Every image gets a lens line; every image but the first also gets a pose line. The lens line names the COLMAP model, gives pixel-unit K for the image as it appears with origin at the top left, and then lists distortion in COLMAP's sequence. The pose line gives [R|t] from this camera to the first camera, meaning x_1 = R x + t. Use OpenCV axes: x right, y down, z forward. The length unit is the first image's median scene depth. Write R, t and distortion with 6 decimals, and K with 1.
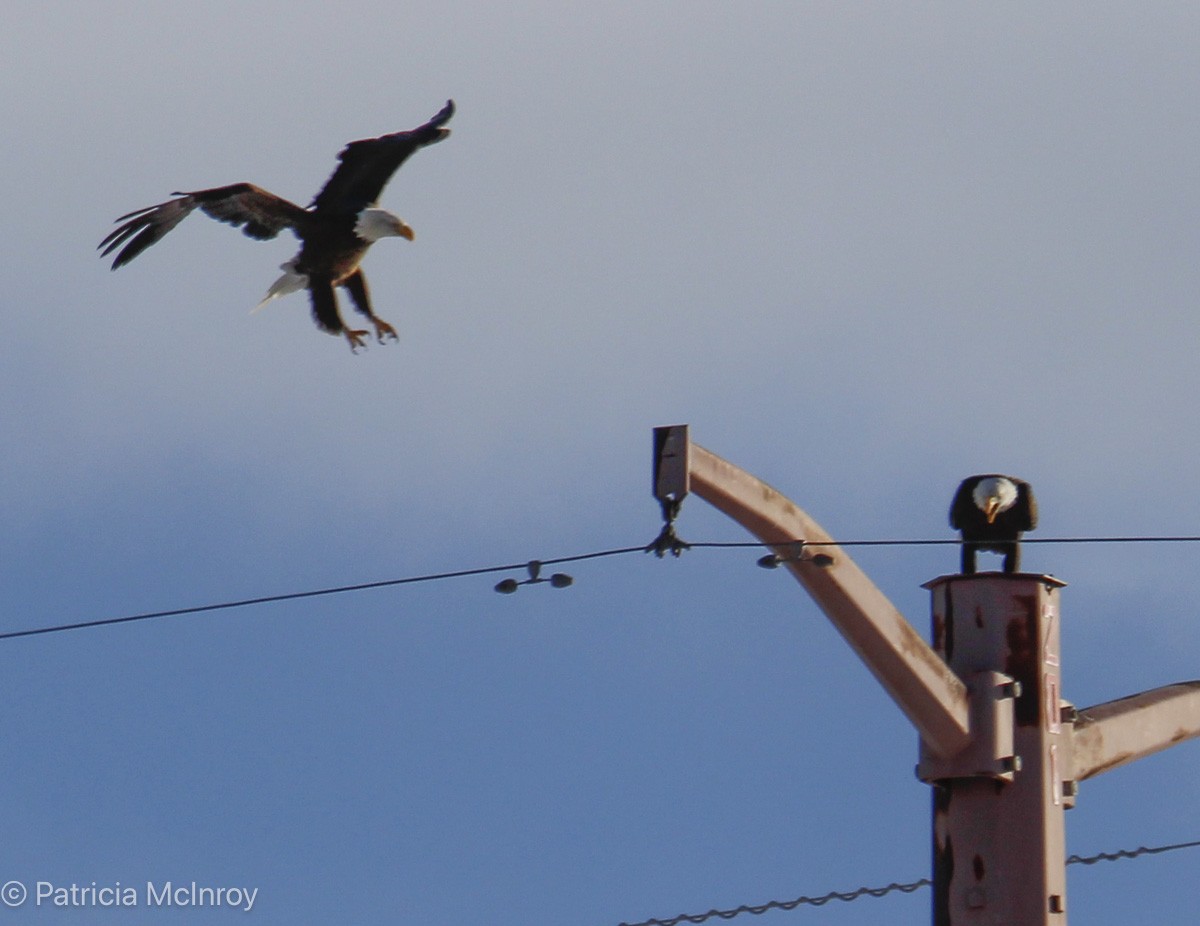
lens RADIAL K [[484.1, 0, 597.7], [0, 484.1, 466.0], [0, 0, 1]] dist [0.000415, -0.000817]
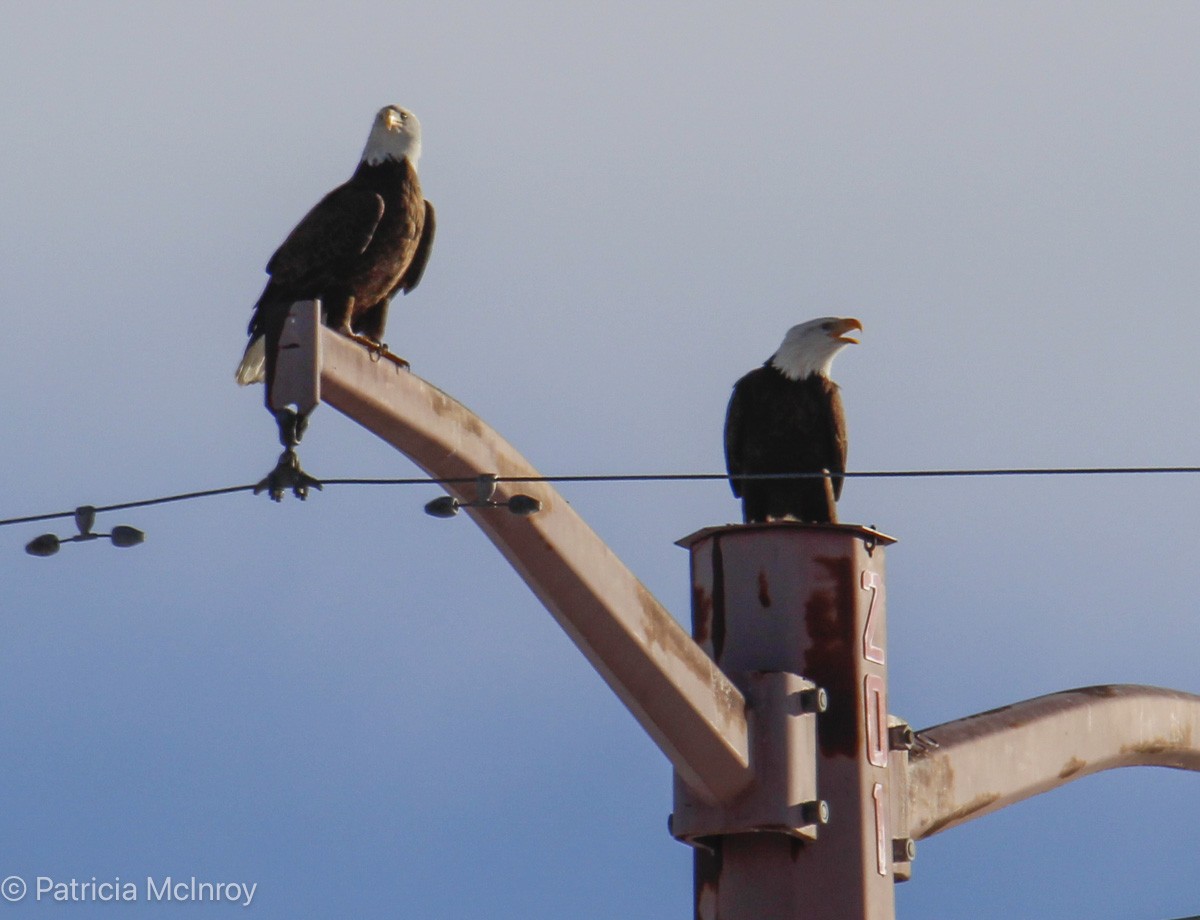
lens RADIAL K [[484.1, 0, 602.2], [0, 484.1, 457.3], [0, 0, 1]] dist [0.000415, -0.000817]
pose [[0.999992, -0.003560, -0.001946, 0.569850], [0.003556, 0.999992, -0.001732, 0.131524], [0.001952, 0.001725, 0.999997, 0.339835]]
